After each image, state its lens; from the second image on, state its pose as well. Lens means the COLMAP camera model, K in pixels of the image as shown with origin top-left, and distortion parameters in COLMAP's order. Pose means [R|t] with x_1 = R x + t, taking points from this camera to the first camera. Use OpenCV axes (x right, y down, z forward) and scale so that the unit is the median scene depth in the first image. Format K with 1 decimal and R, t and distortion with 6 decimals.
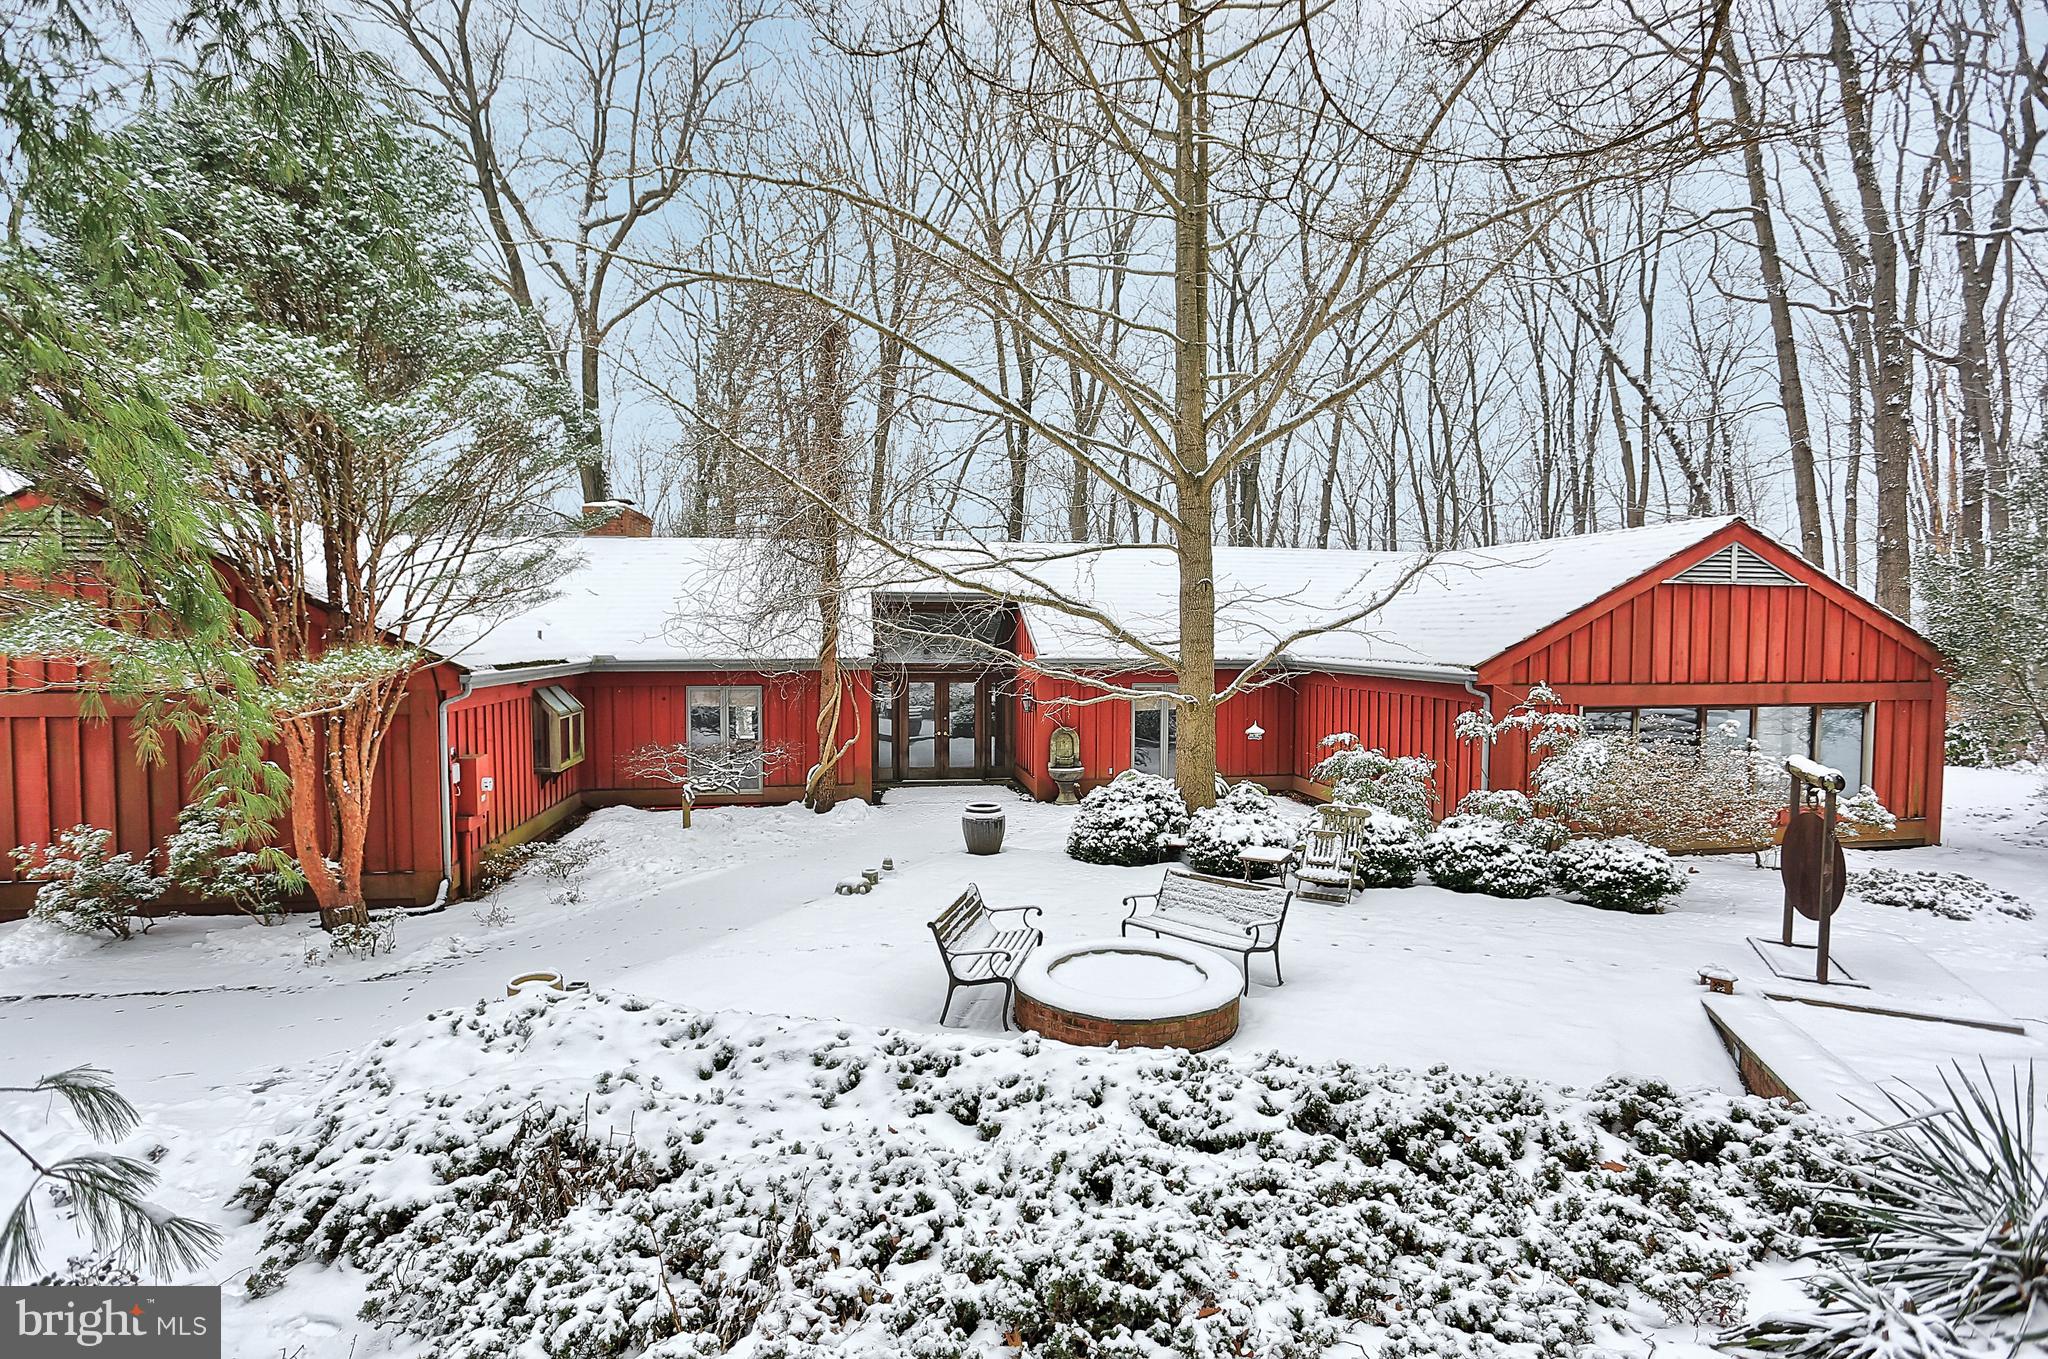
lens RADIAL K [[1002.4, 0, 1019.3], [0, 1002.4, 671.5], [0, 0, 1]] dist [-0.063306, 0.025188]
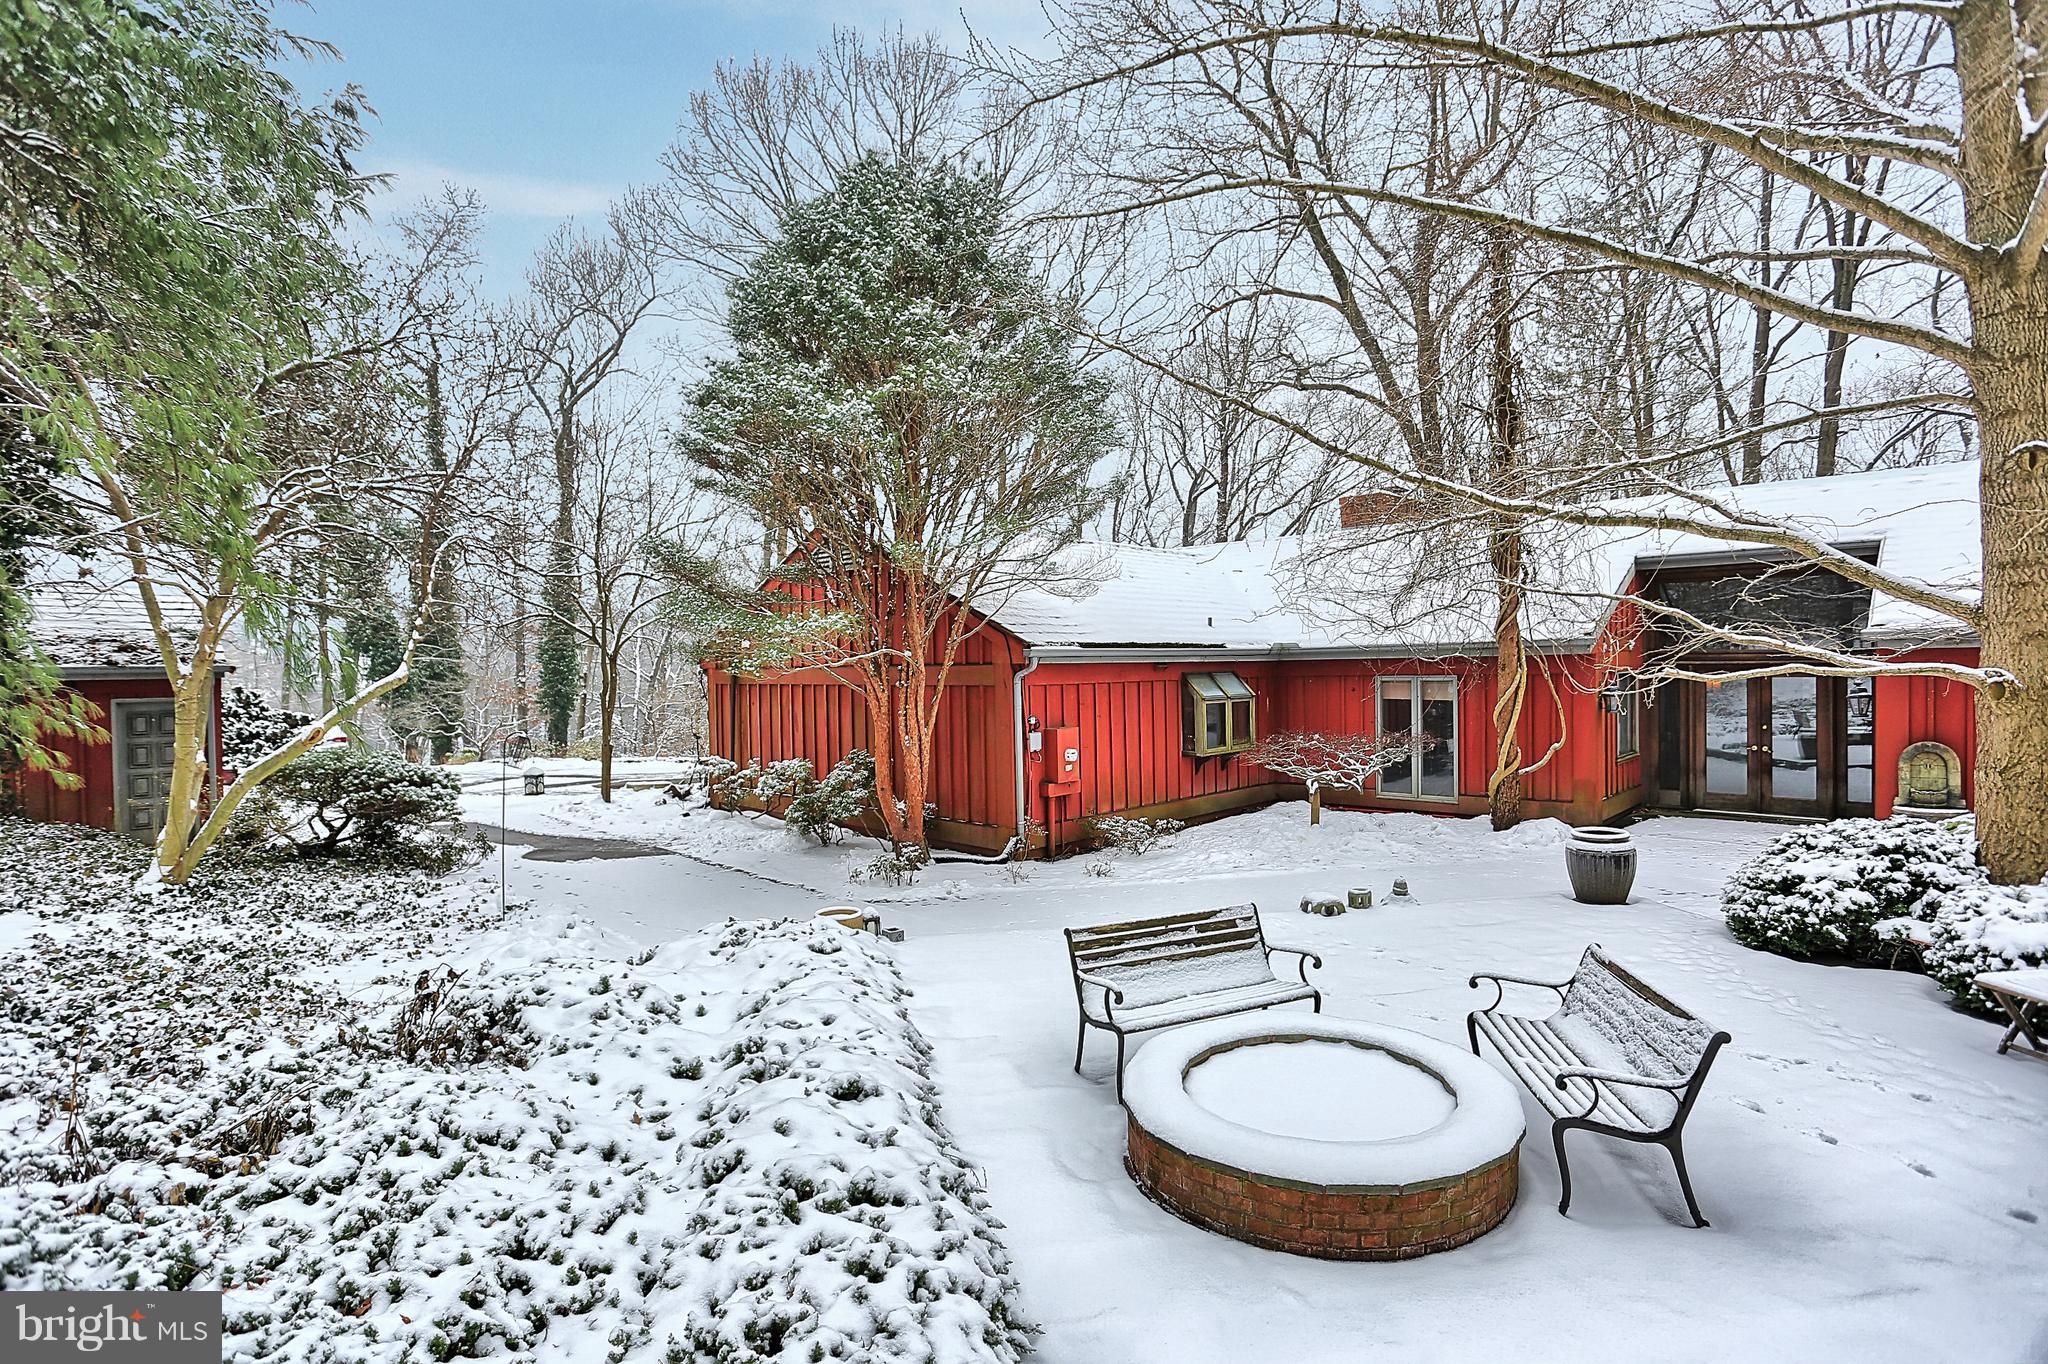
lens RADIAL K [[1002.4, 0, 1019.3], [0, 1002.4, 674.0], [0, 0, 1]] dist [-0.063306, 0.025188]
pose [[0.608051, -0.003038, -0.793892, 0.277347], [-0.009704, 0.999890, -0.011259, 0.039054], [0.793839, 0.014550, 0.607954, 0.292456]]
